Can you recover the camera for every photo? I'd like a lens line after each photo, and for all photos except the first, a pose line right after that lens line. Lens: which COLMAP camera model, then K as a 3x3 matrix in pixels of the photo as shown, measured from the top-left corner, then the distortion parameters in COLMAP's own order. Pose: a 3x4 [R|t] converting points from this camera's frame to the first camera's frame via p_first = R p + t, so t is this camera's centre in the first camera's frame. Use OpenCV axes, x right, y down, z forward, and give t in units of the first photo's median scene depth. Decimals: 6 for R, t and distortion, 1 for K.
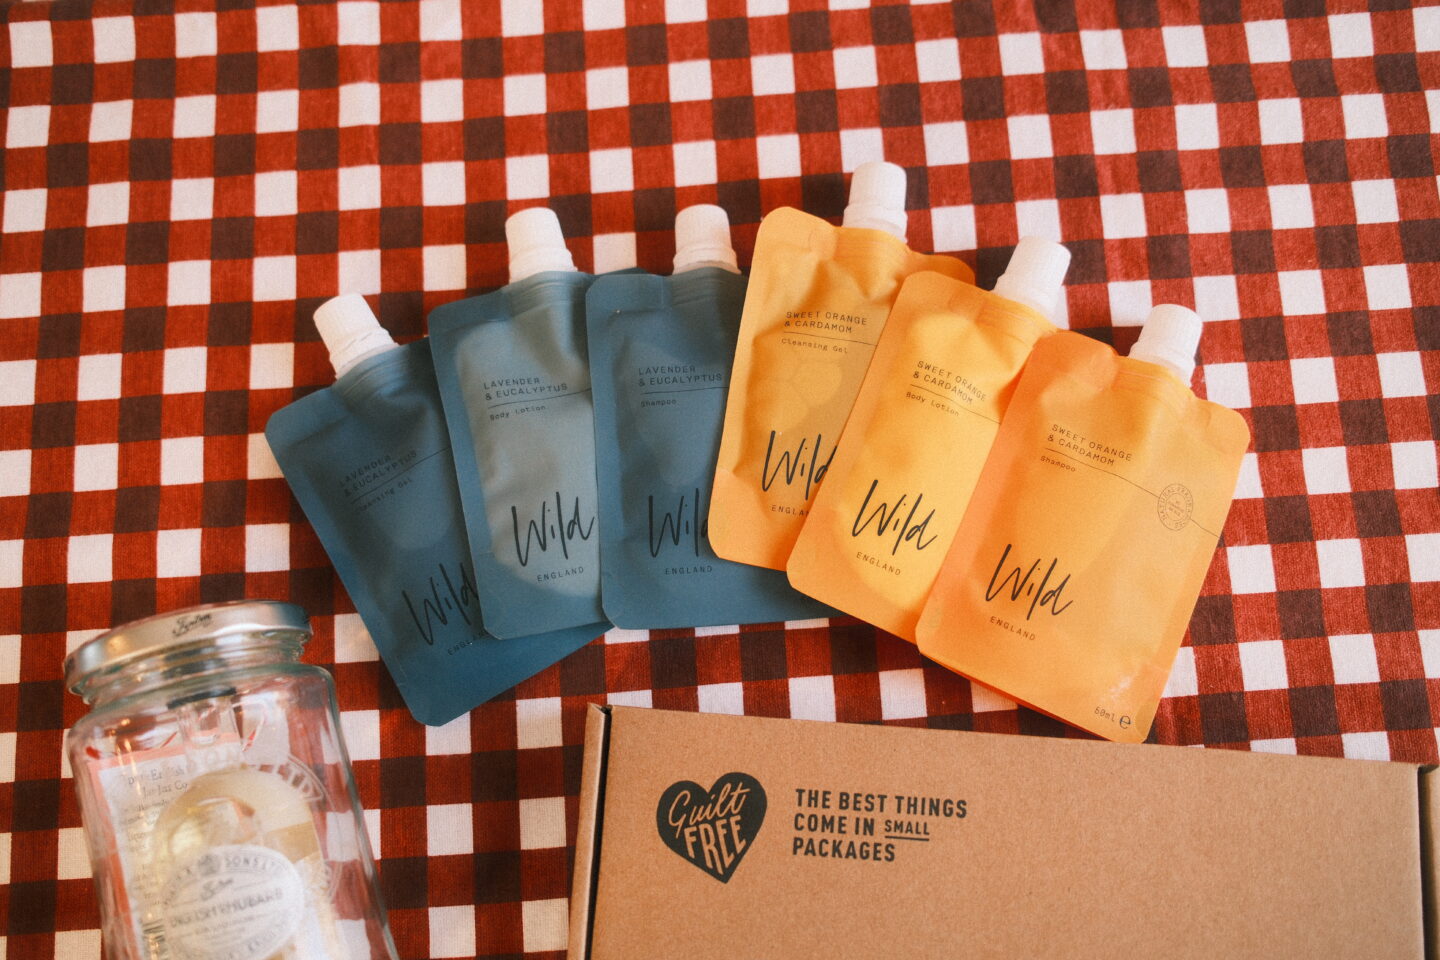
lens RADIAL K [[1570.6, 0, 716.1], [0, 1570.6, 479.0], [0, 0, 1]] dist [-0.052937, 0.134551]
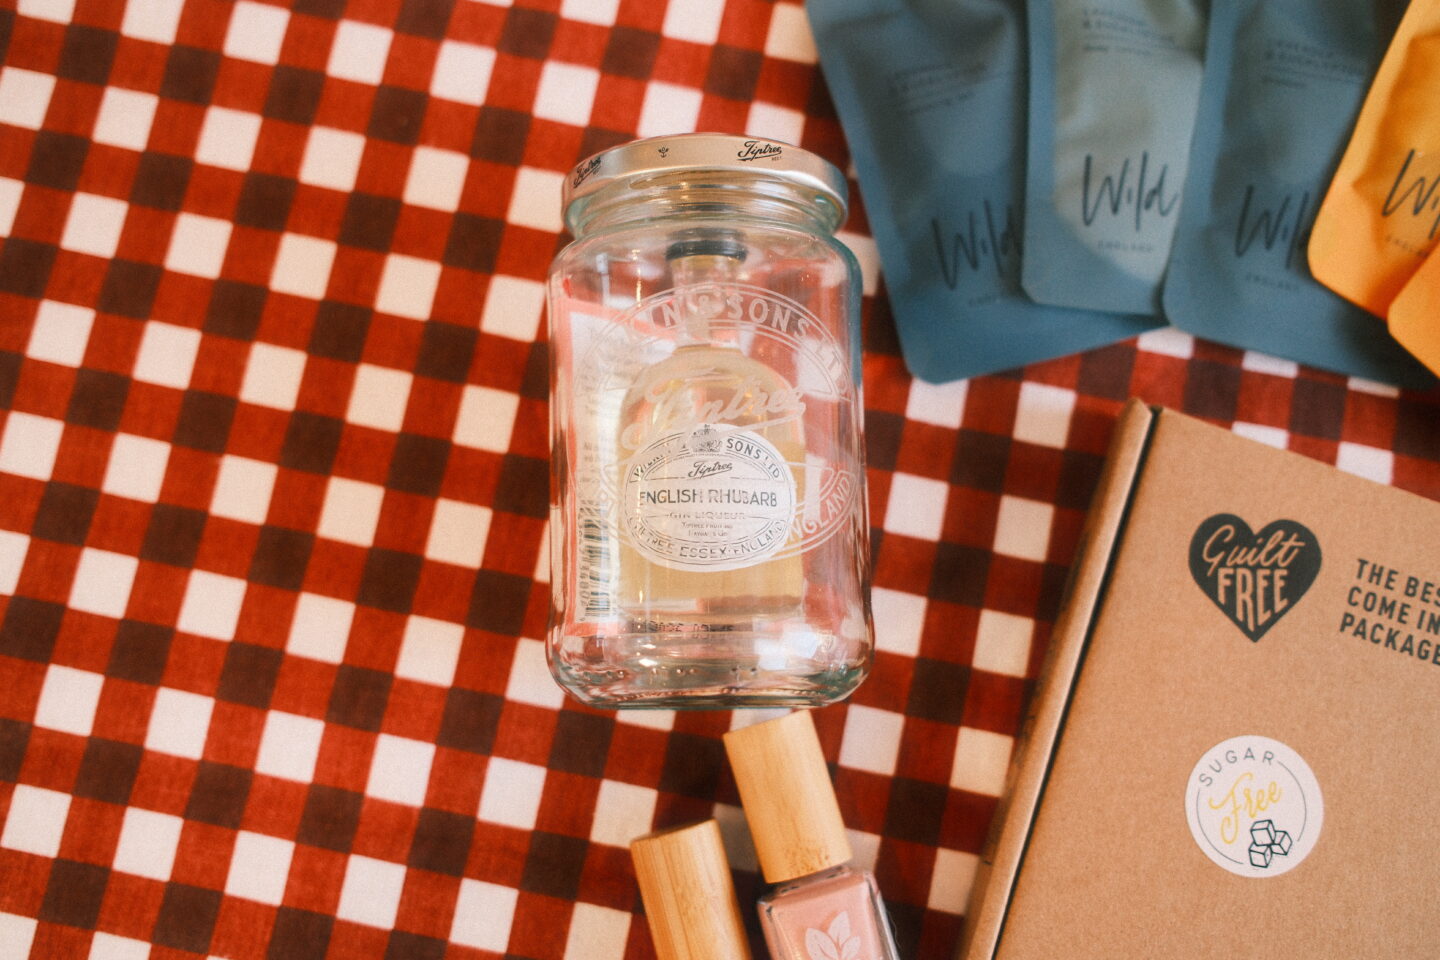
lens RADIAL K [[1570.6, 0, 716.1], [0, 1570.6, 479.0], [0, 0, 1]] dist [-0.052937, 0.134551]
pose [[0.964761, 0.262518, -0.017902, -0.275582], [-0.261379, 0.963959, 0.049643, 0.205559], [0.030289, -0.043214, 0.998607, 0.161203]]
